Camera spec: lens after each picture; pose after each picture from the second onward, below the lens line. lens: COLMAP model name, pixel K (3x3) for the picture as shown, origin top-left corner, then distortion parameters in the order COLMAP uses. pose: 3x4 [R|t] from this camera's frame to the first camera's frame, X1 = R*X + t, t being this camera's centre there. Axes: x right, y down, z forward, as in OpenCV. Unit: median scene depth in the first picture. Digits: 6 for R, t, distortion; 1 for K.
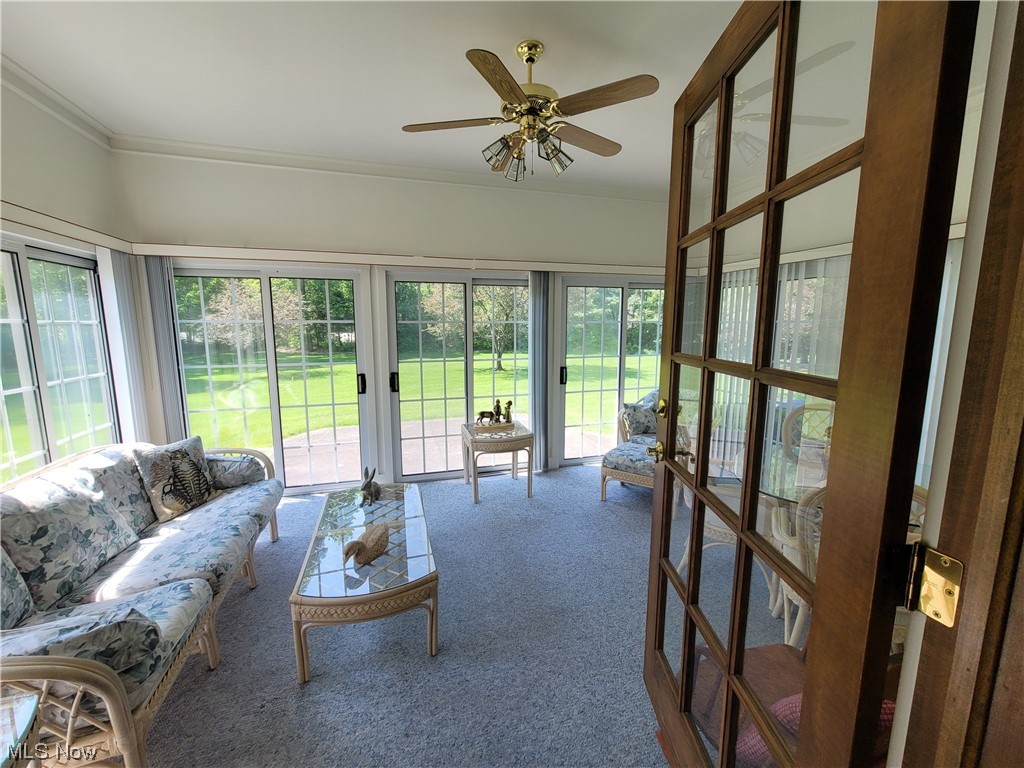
lens RADIAL K [[414.4, 0, 511.0], [0, 414.4, 382.4], [0, 0, 1]] dist [0.000866, 0.000102]
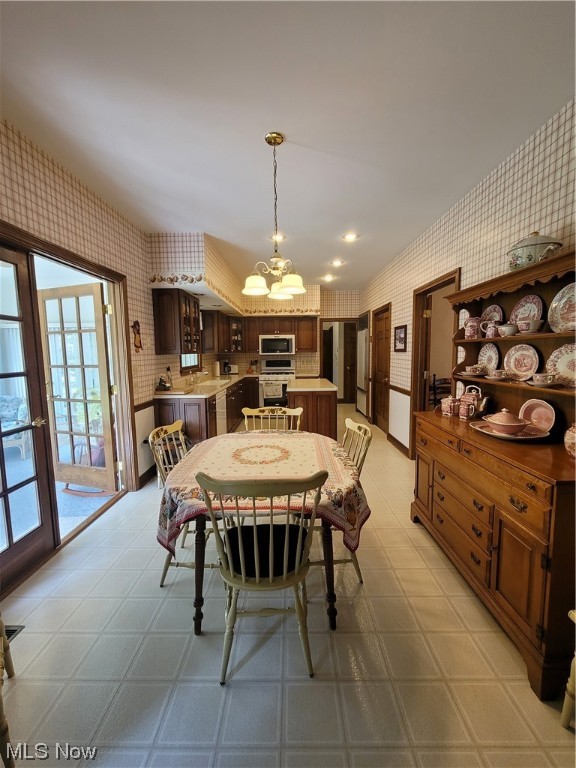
lens RADIAL K [[310.8, 0, 287.1], [0, 310.8, 384.6], [0, 0, 1]] dist [0.000866, 0.000102]
pose [[0.296930, -0.097898, 0.949868, -3.410047], [0.140052, 0.988439, 0.058093, 0.485788], [-0.944573, 0.115781, 0.307208, -3.706284]]
